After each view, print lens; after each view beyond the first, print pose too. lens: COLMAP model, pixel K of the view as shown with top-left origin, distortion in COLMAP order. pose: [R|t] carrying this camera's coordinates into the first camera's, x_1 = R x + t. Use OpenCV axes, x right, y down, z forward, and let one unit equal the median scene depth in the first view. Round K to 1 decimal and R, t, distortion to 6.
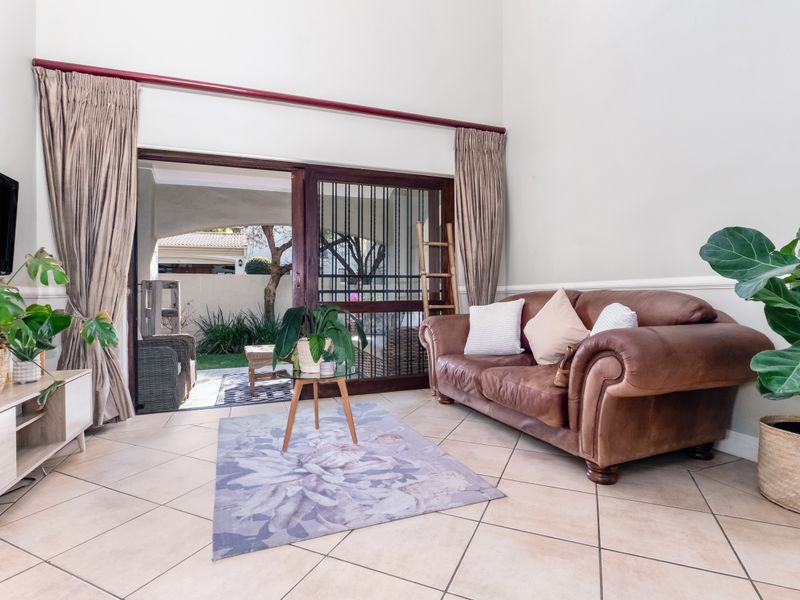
lens RADIAL K [[412.7, 0, 400.0], [0, 412.7, 287.5], [0, 0, 1]] dist [0.000150, 0.000147]
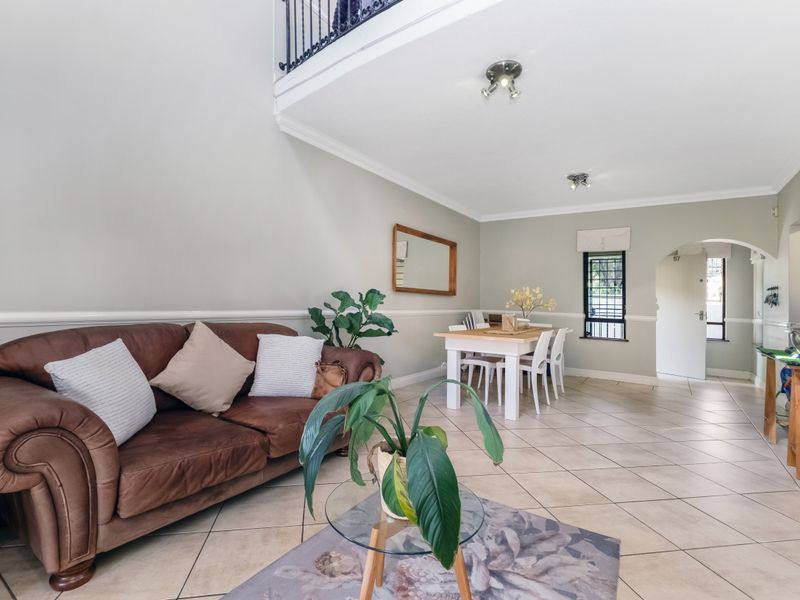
lens RADIAL K [[378.4, 0, 398.6], [0, 378.4, 283.2], [0, 0, 1]] dist [0.000386, 0.000032]
pose [[-0.563091, 0.036909, 0.825570, -0.386847], [-0.038912, 0.996710, -0.071100, -0.028577], [-0.825478, -0.072161, -0.559803, 0.827923]]
